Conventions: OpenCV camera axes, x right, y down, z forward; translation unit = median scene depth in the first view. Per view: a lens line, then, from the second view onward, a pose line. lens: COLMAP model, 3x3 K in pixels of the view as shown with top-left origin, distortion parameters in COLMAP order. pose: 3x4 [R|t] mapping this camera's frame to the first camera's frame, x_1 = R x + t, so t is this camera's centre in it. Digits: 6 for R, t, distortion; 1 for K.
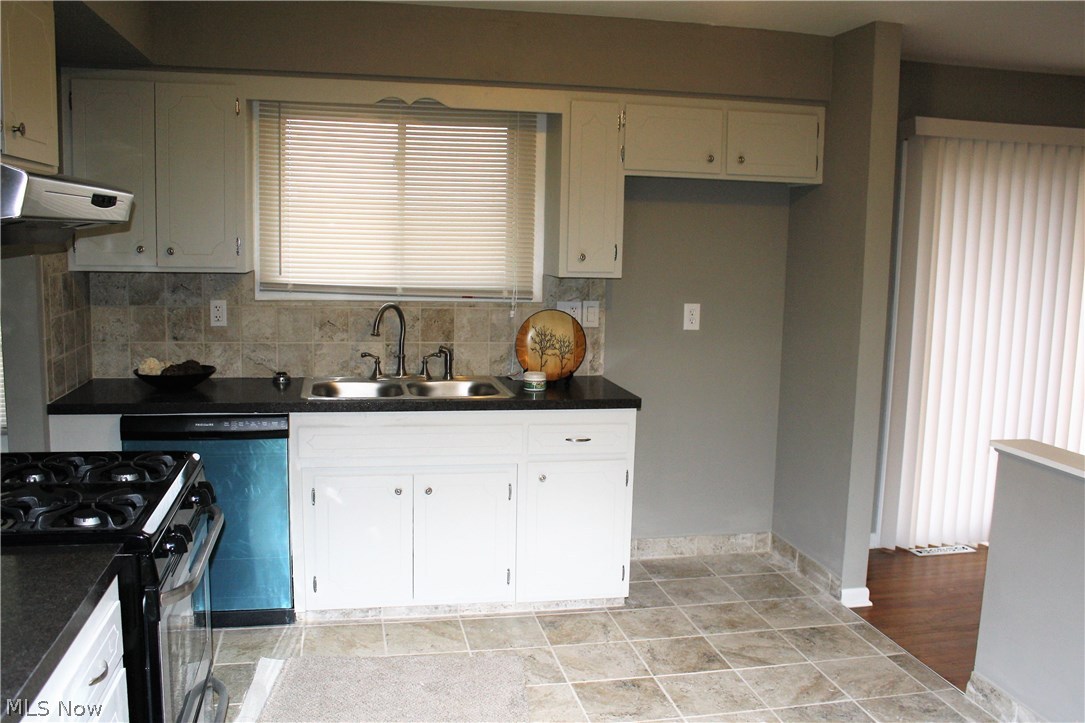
lens RADIAL K [[963.5, 0, 542.5], [0, 963.5, 361.5], [0, 0, 1]] dist [-0.154502, 0.002470]
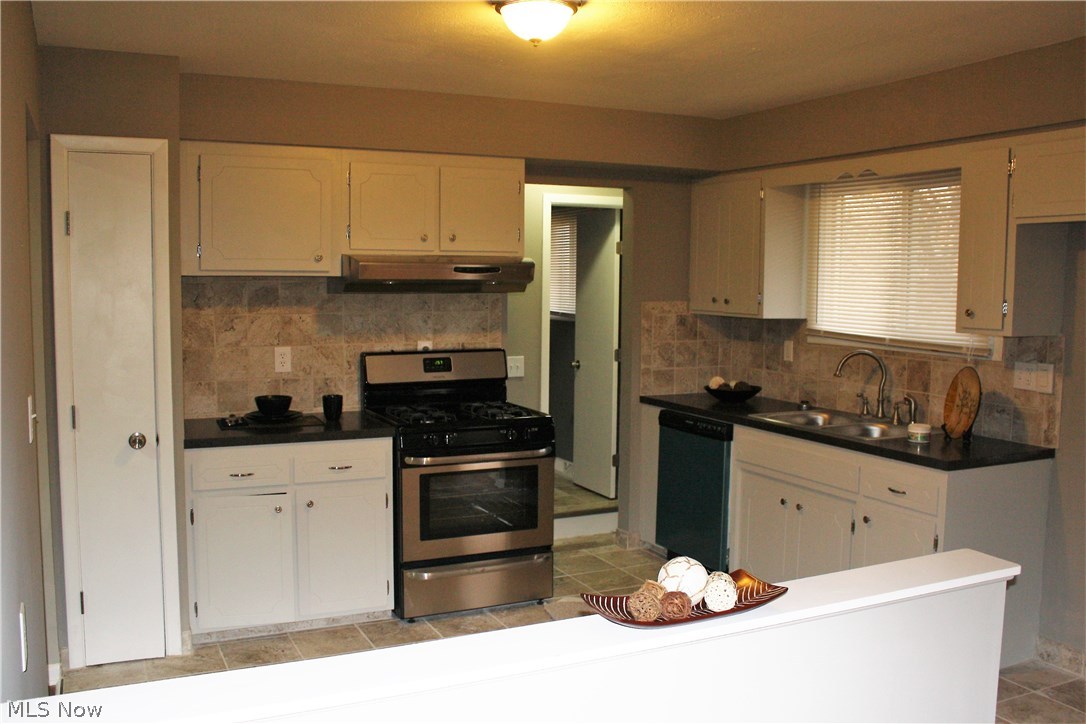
lens RADIAL K [[953.1, 0, 543.0], [0, 953.1, 362.0], [0, 0, 1]] dist [-0.064894, 0.007241]
pose [[0.241624, 0.061414, -0.968424, 0.831220], [-0.126697, 0.991449, 0.031263, -0.034051], [0.962063, 0.115142, 0.247339, 0.351850]]
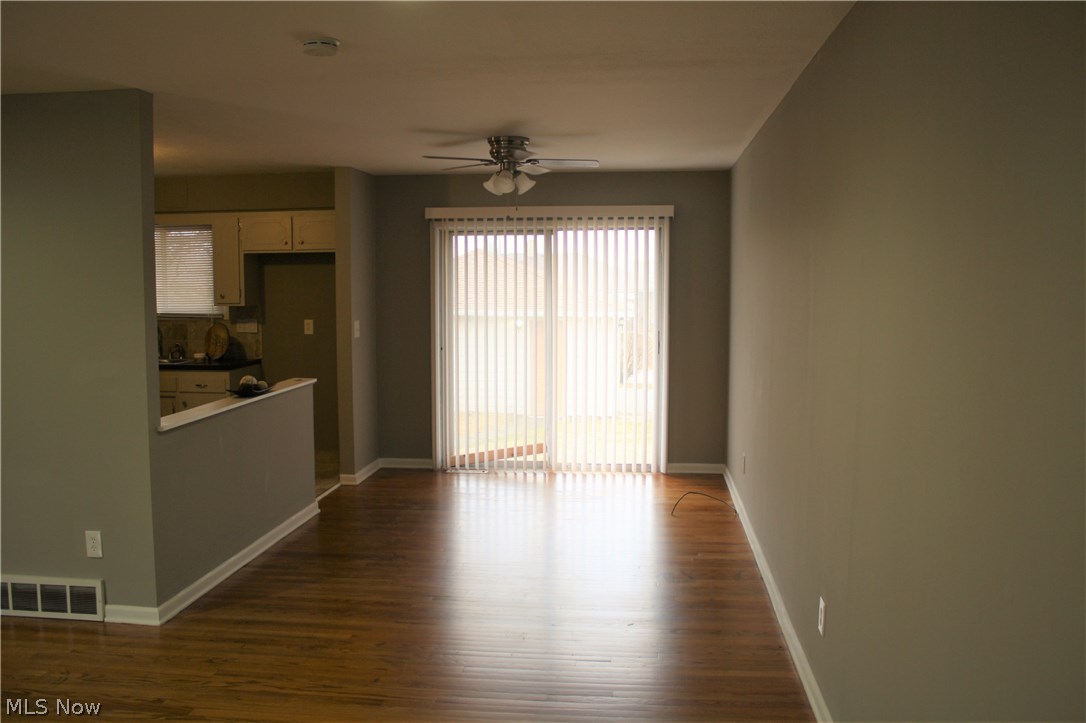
lens RADIAL K [[953.1, 0, 543.0], [0, 953.1, 361.5], [0, 0, 1]] dist [-0.064894, 0.007241]
pose [[0.952975, -0.000068, -0.303048, 1.232564], [-0.013743, 0.998962, -0.043439, 0.100170], [0.302736, 0.045561, 0.951985, -0.638804]]
